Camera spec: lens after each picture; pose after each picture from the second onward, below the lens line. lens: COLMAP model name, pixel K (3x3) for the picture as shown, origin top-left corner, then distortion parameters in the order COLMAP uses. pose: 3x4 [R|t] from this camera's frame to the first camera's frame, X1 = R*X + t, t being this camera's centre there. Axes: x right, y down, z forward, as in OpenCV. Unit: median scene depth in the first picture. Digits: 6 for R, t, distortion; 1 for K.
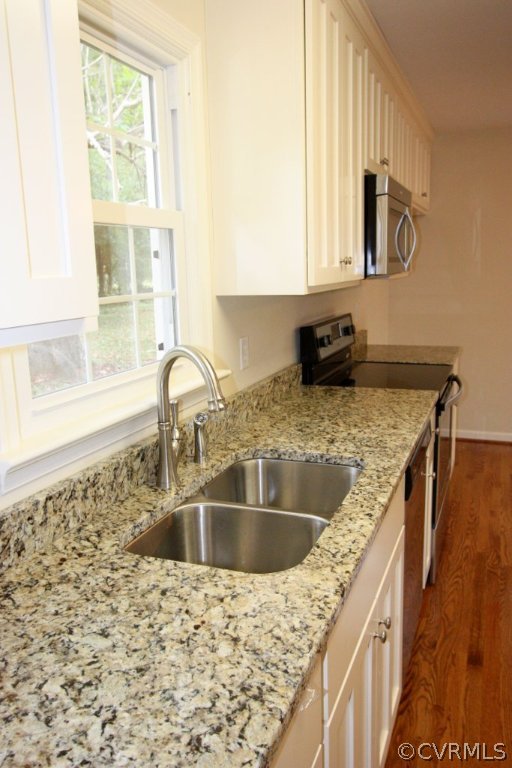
lens RADIAL K [[614.8, 0, 255.2], [0, 614.8, 380.5], [0, 0, 1]] dist [0.003628, 0.012222]
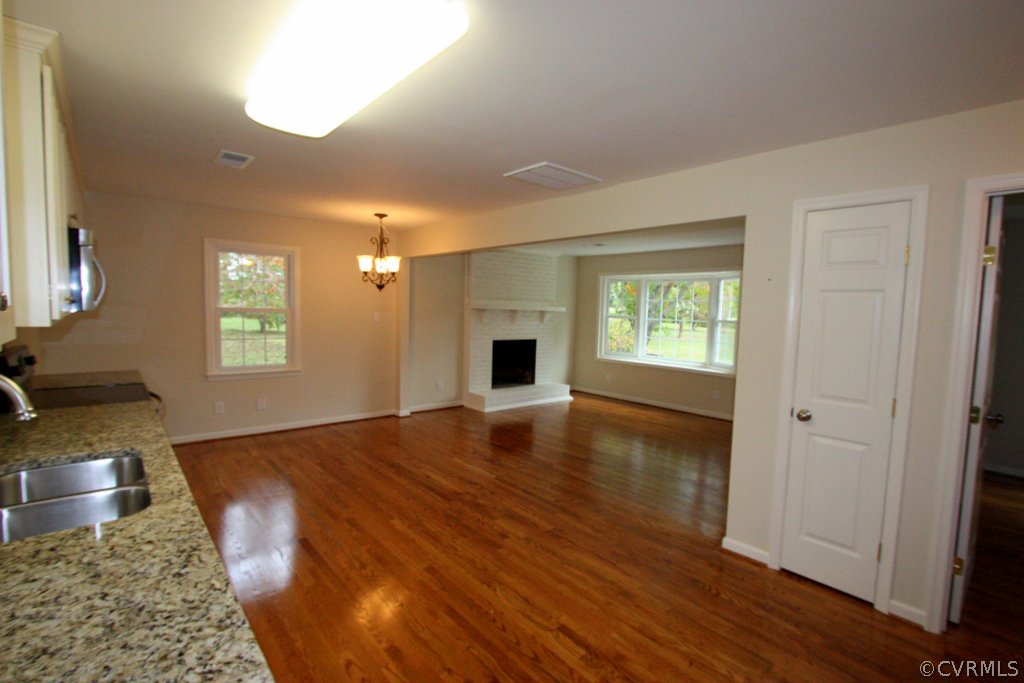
lens RADIAL K [[474.9, 0, 517.2], [0, 474.9, 346.6], [0, 0, 1]] dist [-0.018327, 0.000790]
pose [[0.459461, -0.034854, 0.887514, -0.473849], [0.125470, 0.991756, -0.026008, 0.056215], [-0.879291, 0.123306, 0.460047, -0.319552]]
